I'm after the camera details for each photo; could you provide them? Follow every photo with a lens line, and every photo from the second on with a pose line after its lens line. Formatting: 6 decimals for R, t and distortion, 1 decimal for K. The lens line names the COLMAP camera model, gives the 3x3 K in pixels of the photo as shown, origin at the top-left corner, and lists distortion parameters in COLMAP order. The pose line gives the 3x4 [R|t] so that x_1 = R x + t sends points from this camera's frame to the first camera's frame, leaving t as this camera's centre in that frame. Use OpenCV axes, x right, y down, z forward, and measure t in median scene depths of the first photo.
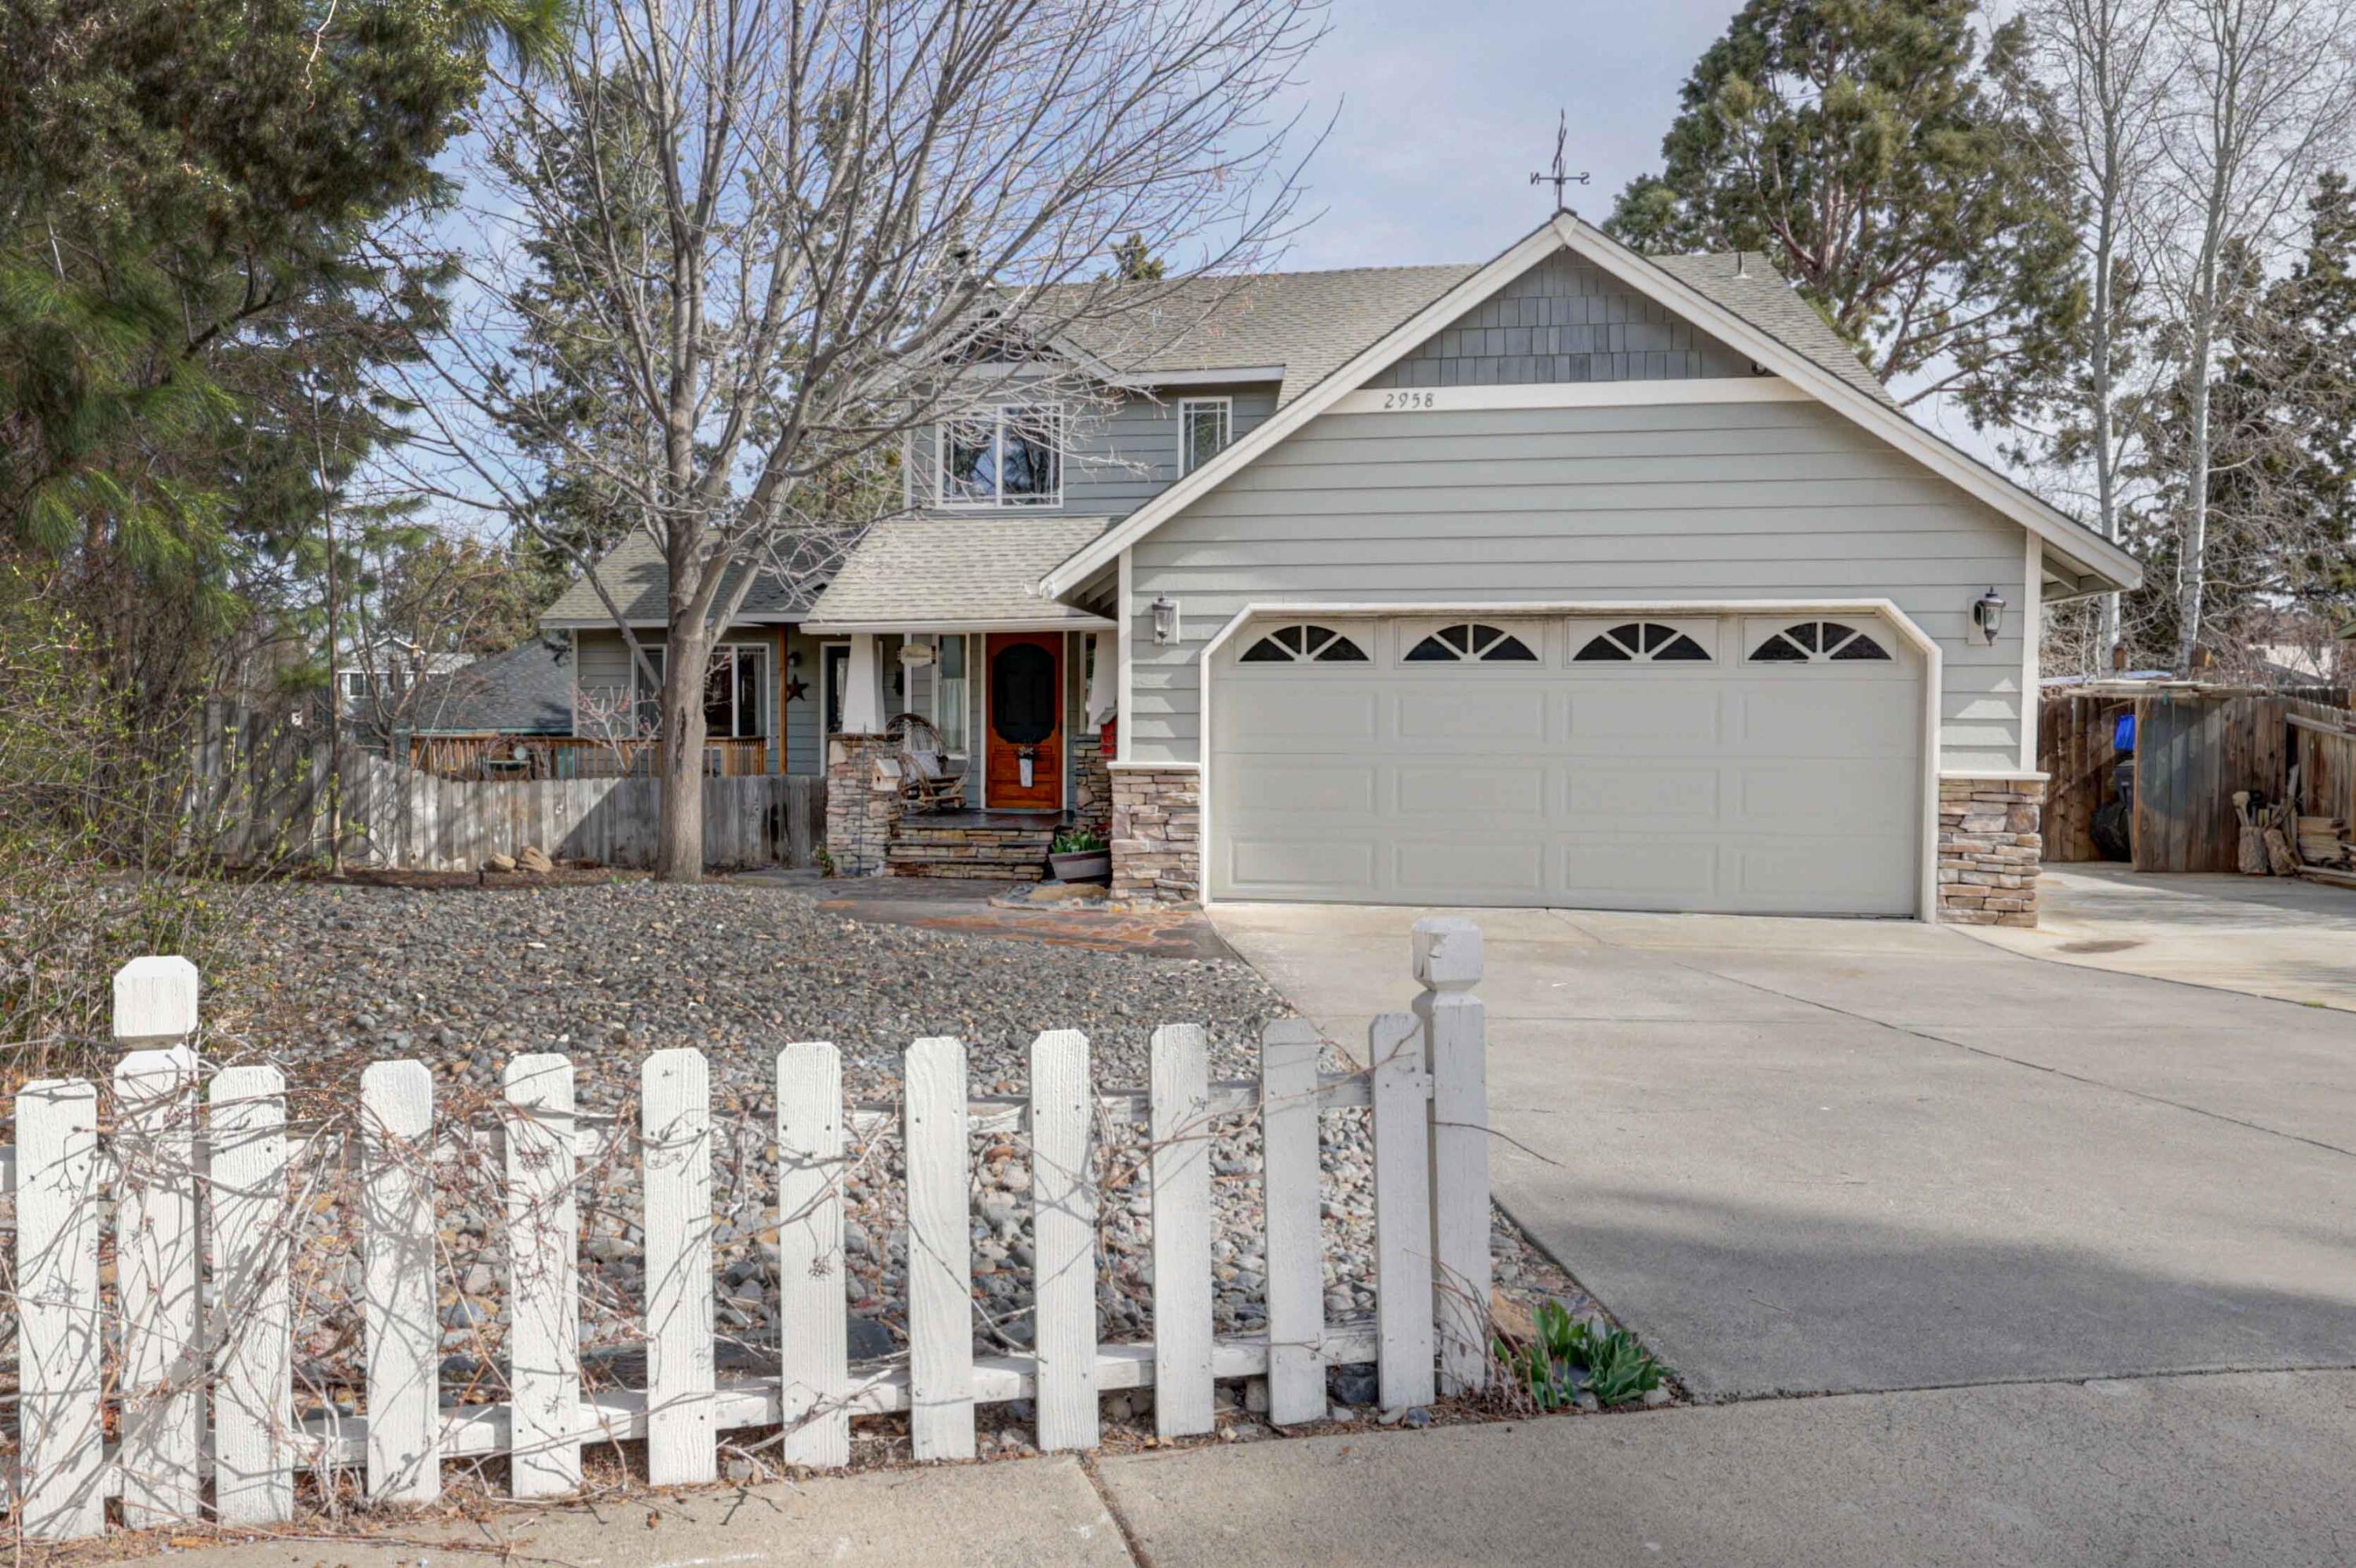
lens RADIAL K [[1613.0, 0, 1074.8], [0, 1613.0, 778.2], [0, 0, 1]] dist [-0.034053, 0.008278]
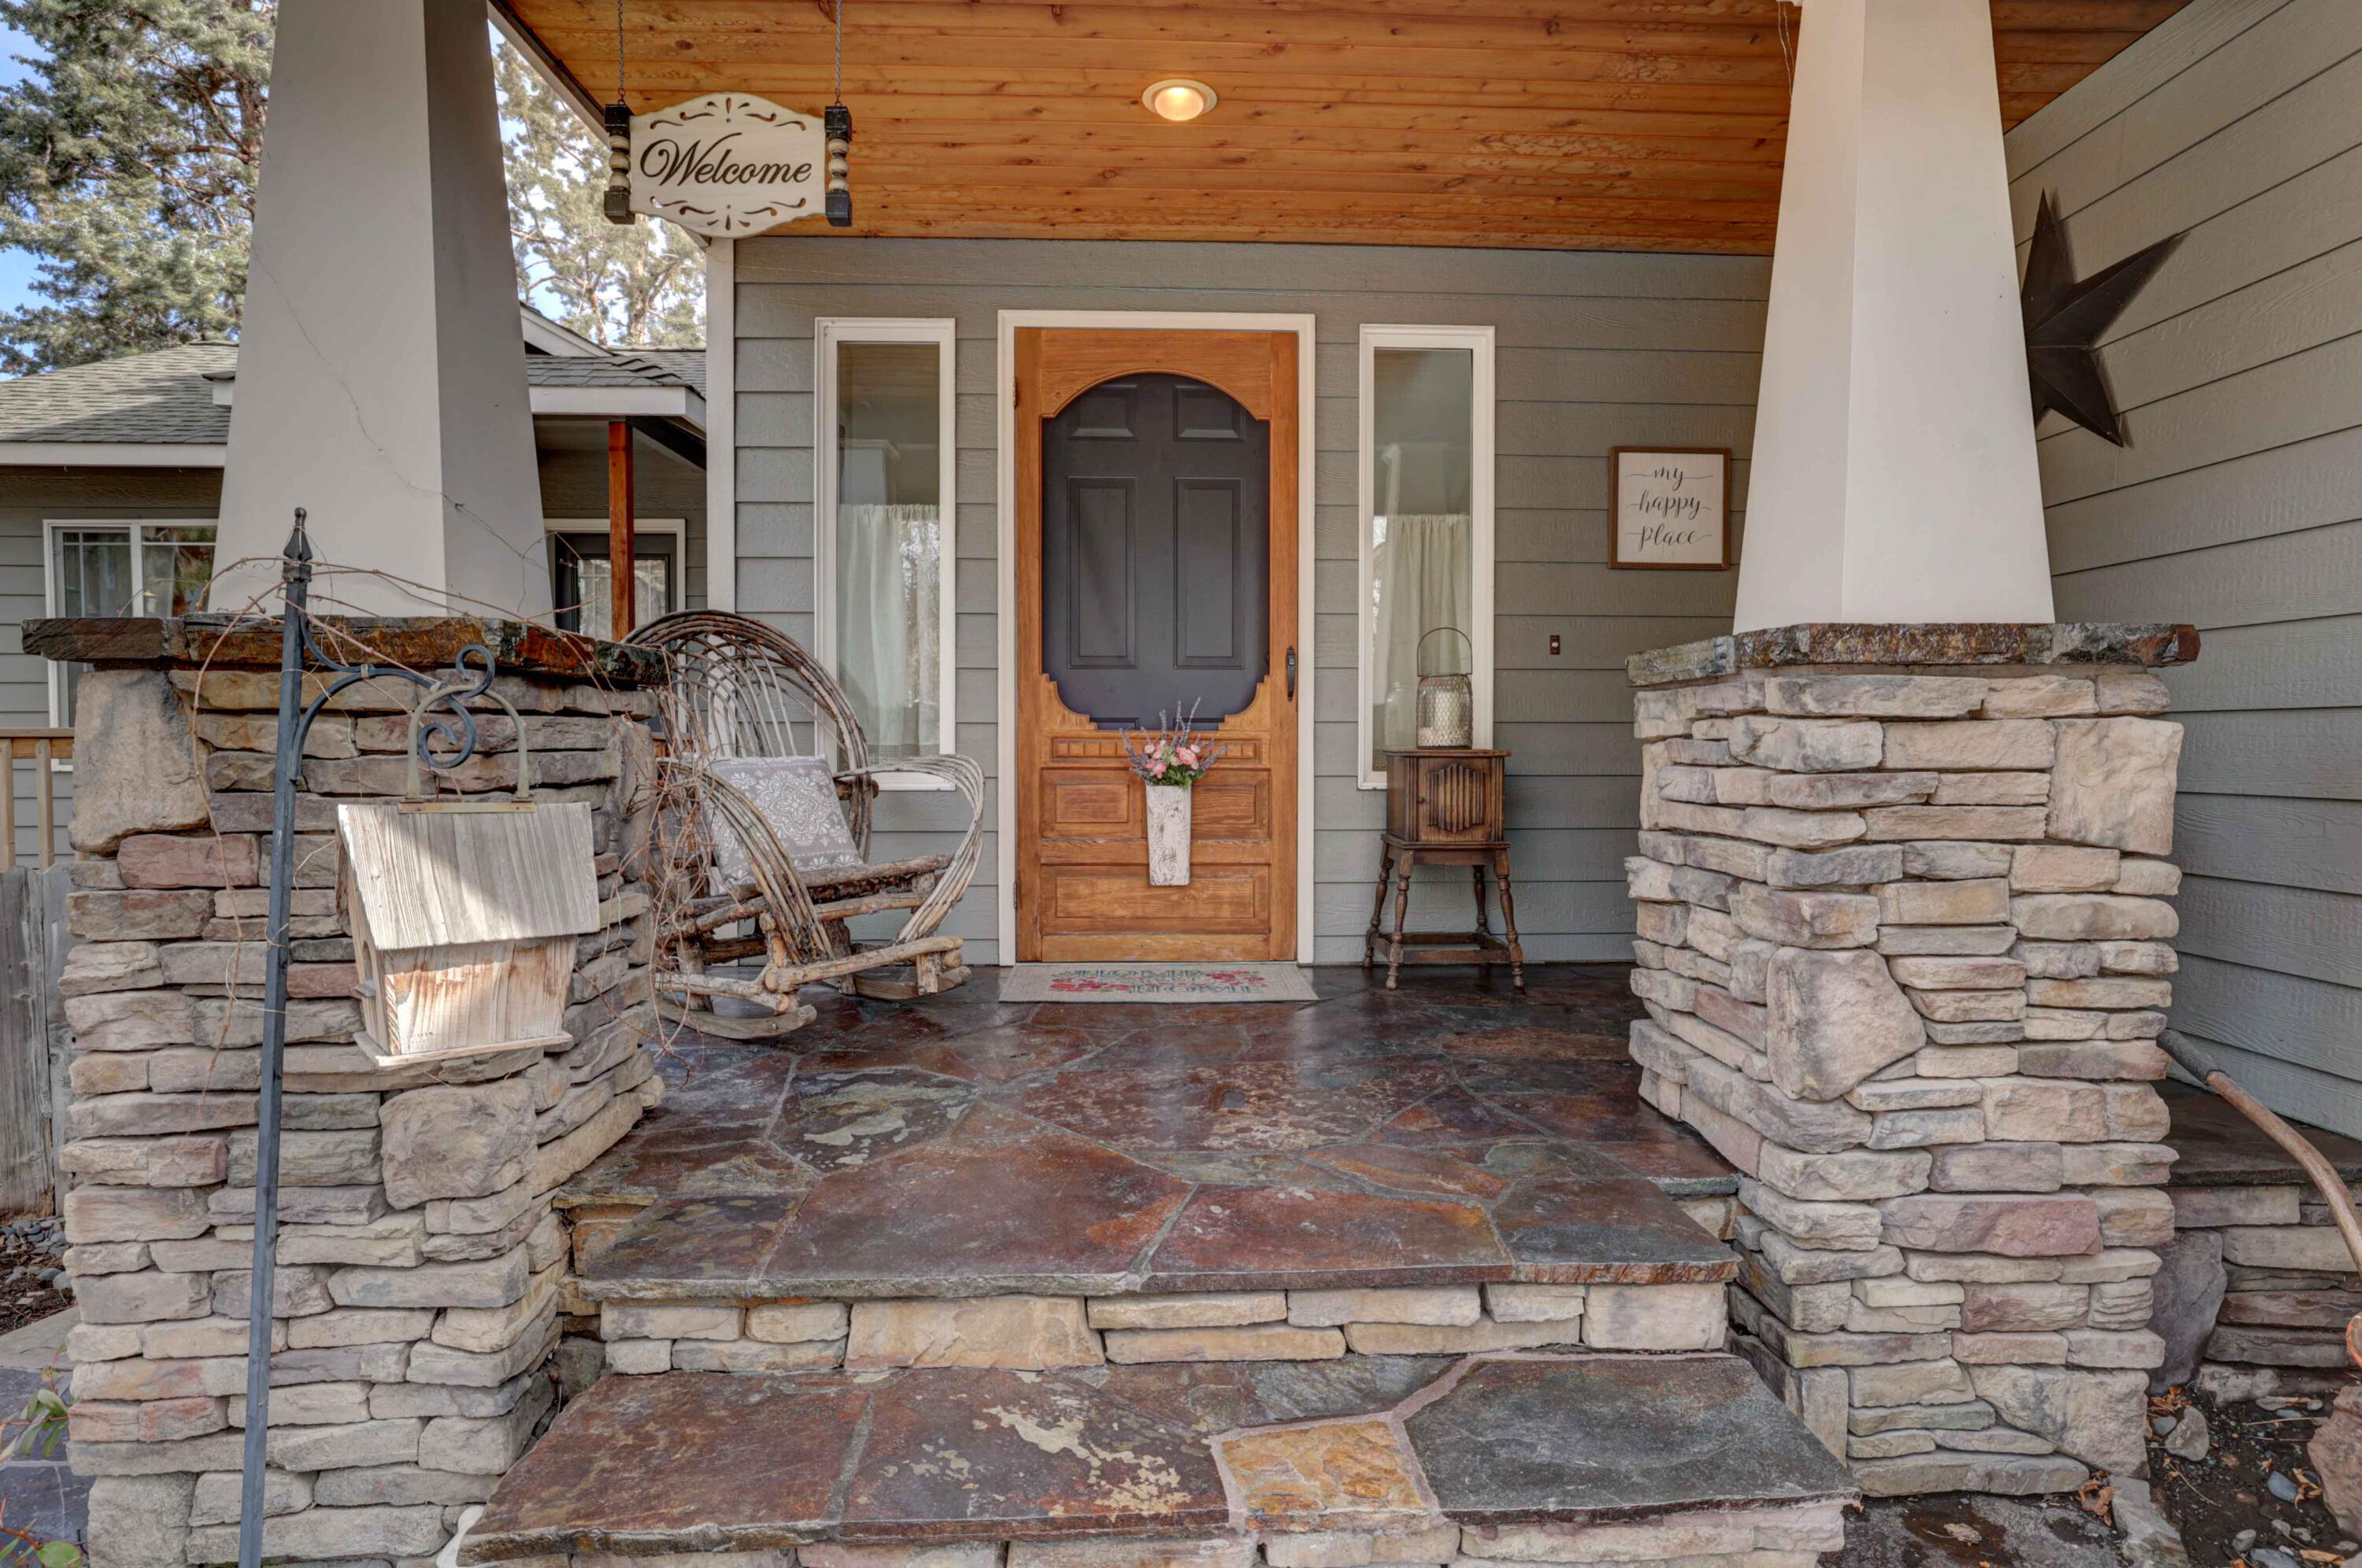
lens RADIAL K [[1177.3, 0, 1193.2], [0, 1177.3, 782.7], [0, 0, 1]] dist [-0.026605, 0.000612]
pose [[0.971226, -0.010783, 0.237917, -0.115373], [0.013797, 0.999844, -0.011010, -0.015748], [-0.237761, 0.013976, 0.971223, 1.243702]]
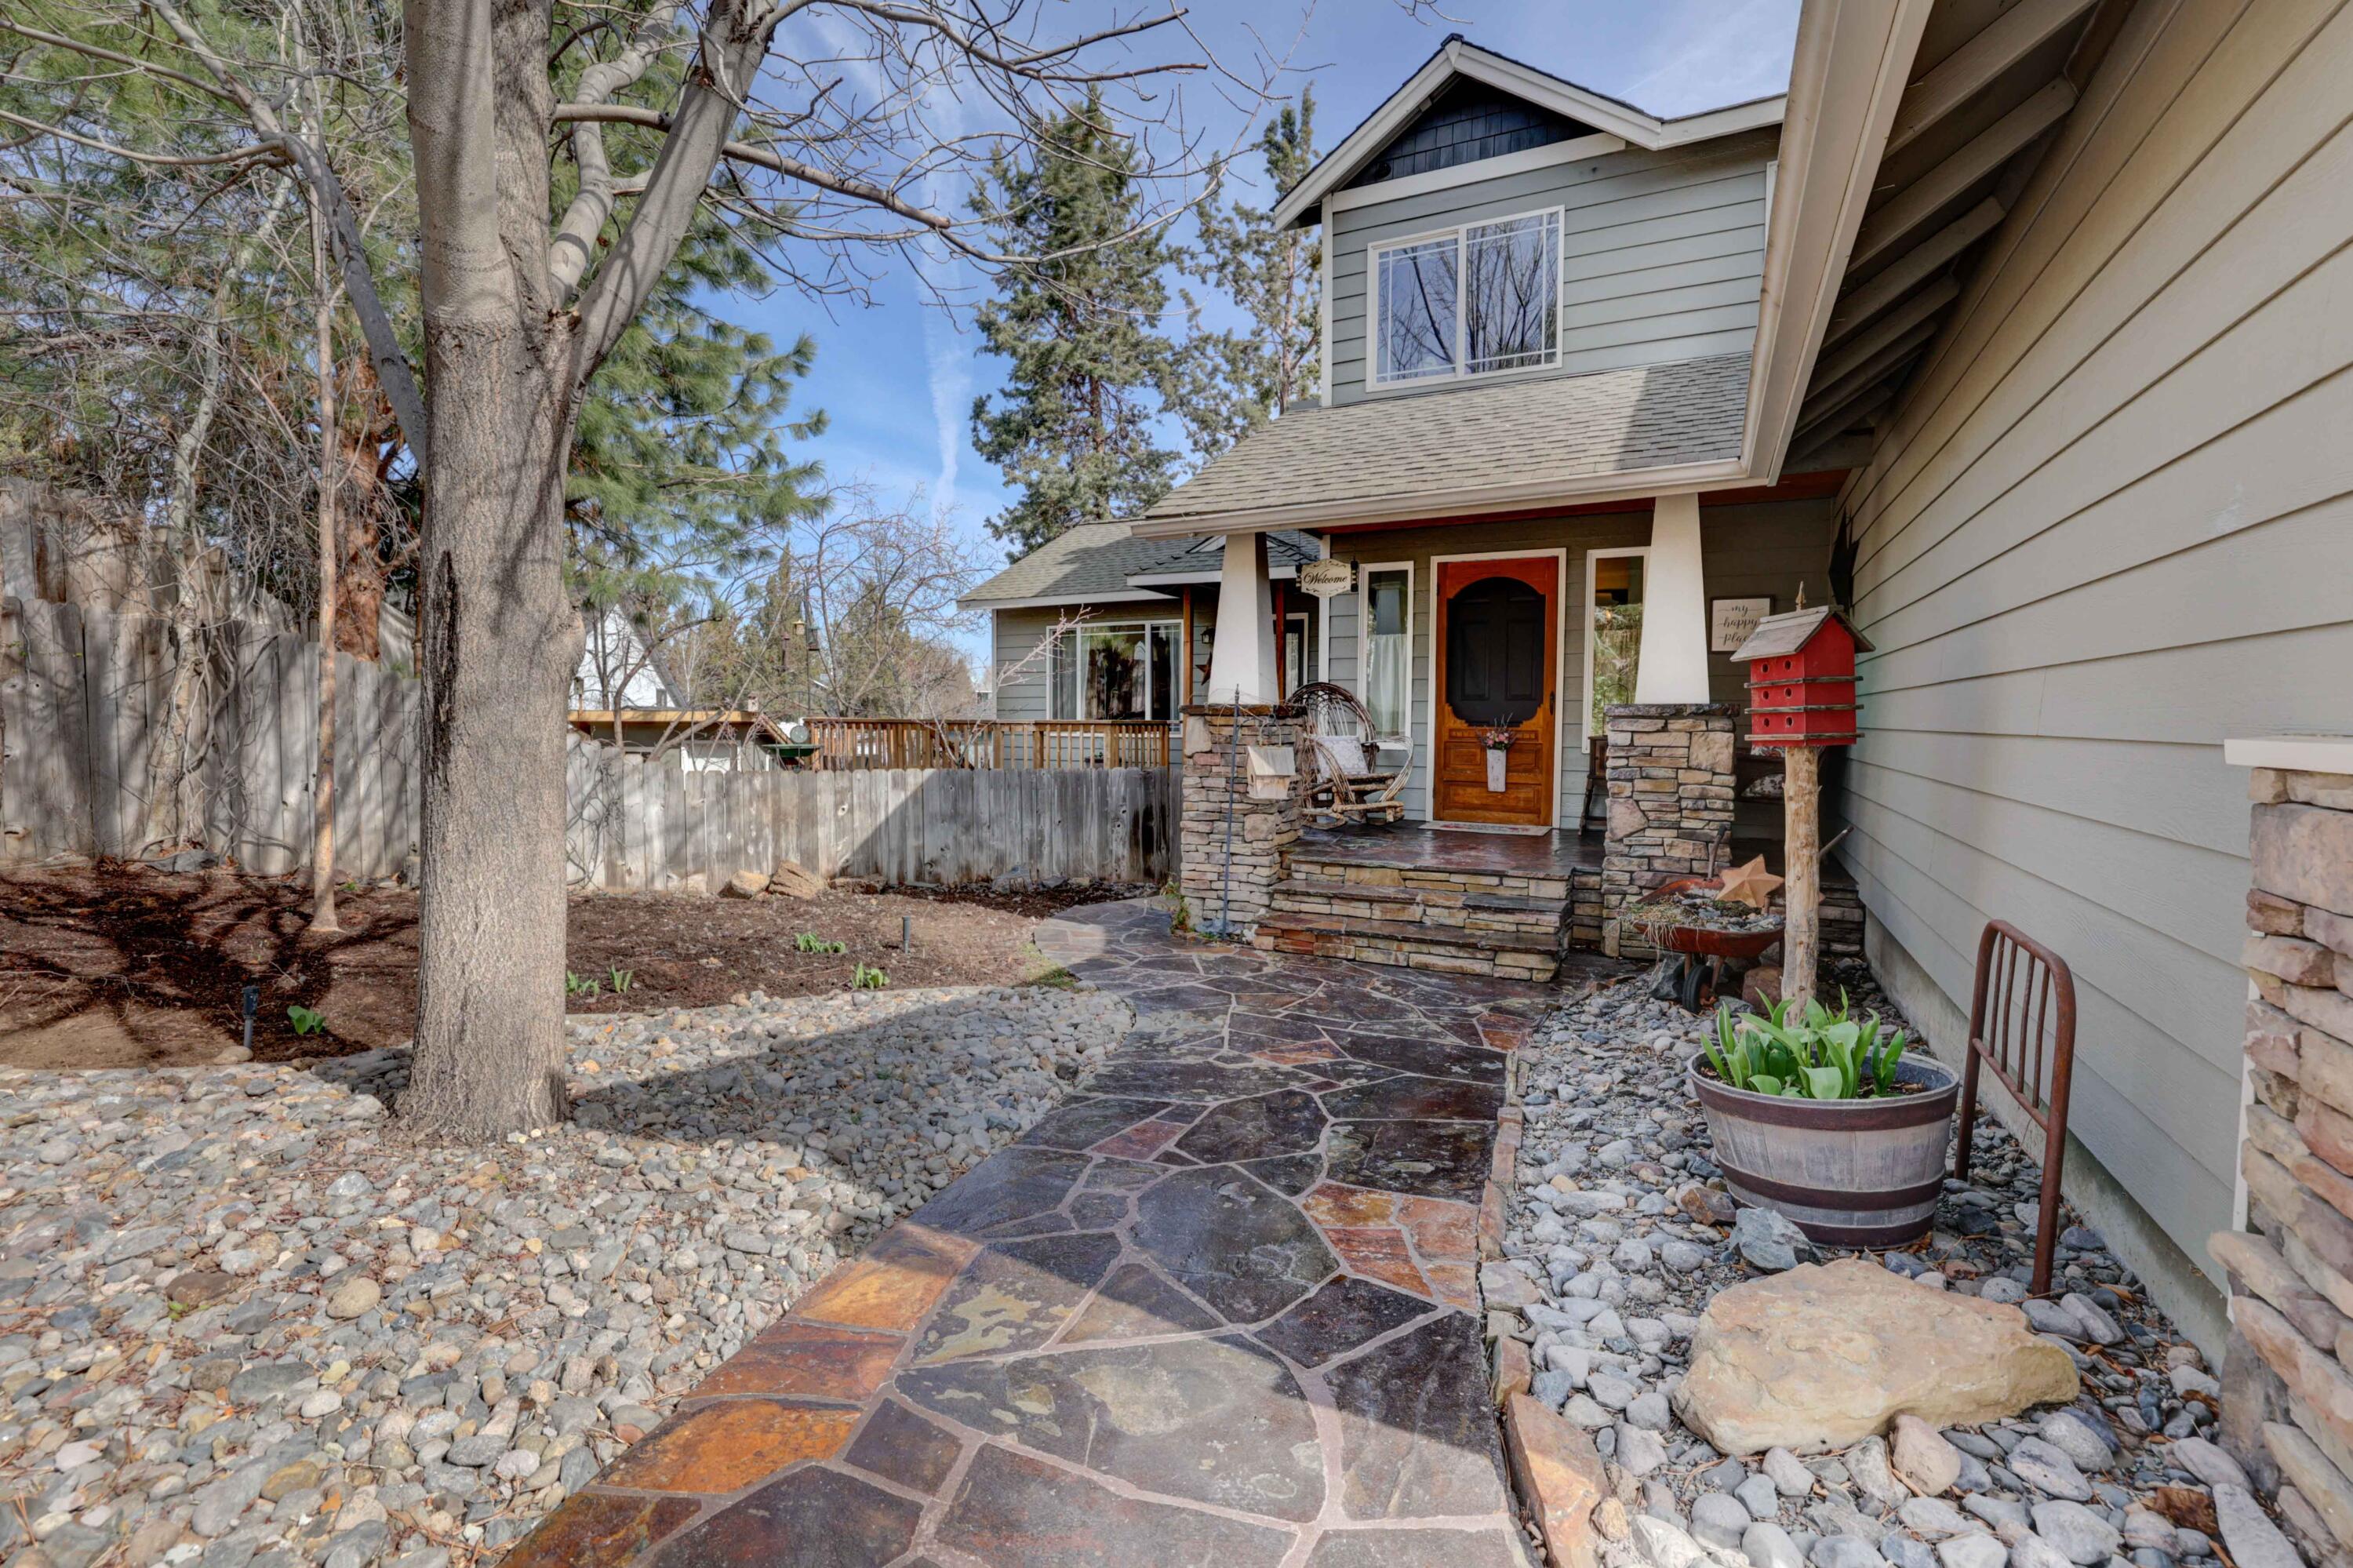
lens RADIAL K [[1028.6, 0, 1179.6], [0, 1028.6, 771.9], [0, 0, 1]] dist [-0.032450, 0.000633]
pose [[0.960583, 0.016980, -0.277474, -0.059545], [-0.015258, 0.999849, 0.008363, -0.006765], [0.277574, -0.003799, 0.960697, 0.862393]]
